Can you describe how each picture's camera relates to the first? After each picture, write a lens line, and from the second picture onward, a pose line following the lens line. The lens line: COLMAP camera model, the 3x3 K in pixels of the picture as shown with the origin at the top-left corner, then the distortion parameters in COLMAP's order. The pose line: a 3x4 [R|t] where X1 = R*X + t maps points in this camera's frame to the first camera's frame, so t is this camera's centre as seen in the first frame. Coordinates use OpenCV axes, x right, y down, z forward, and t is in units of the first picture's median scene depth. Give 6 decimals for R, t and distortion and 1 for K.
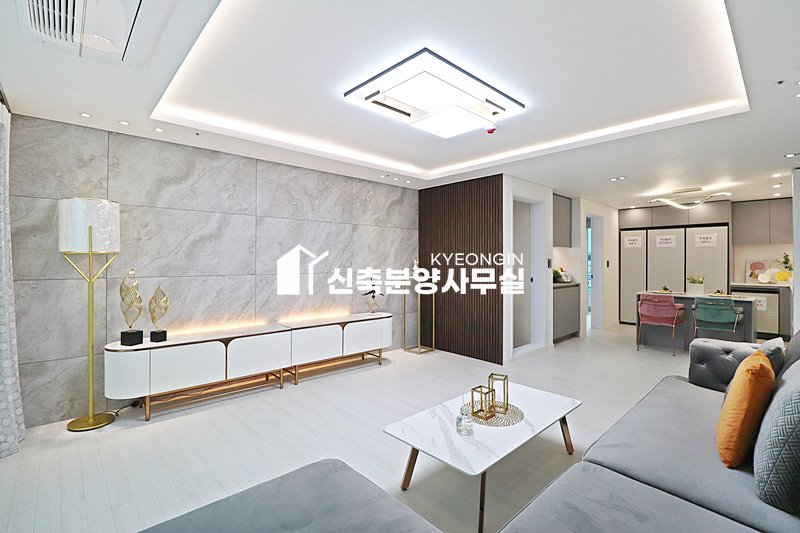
lens RADIAL K [[369.8, 0, 398.4], [0, 369.8, 262.3], [0, 0, 1]] dist [-0.003414, -0.000453]
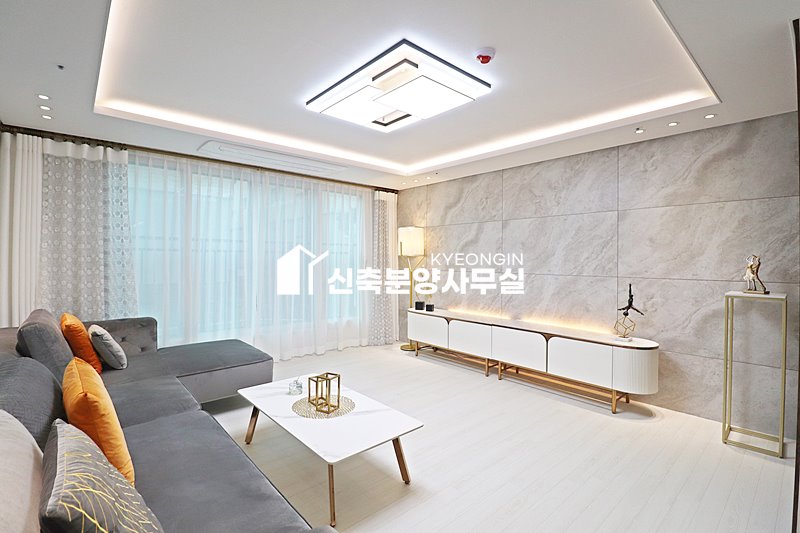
lens RADIAL K [[382.1, 0, 400.8], [0, 382.1, 257.3], [0, 0, 1]] dist [-0.000002, -0.000231]
pose [[-0.034143, -0.009274, -0.999374, 0.765732], [-0.010749, 0.999903, -0.008911, -0.000468], [0.999359, 0.010438, -0.034240, 0.719244]]
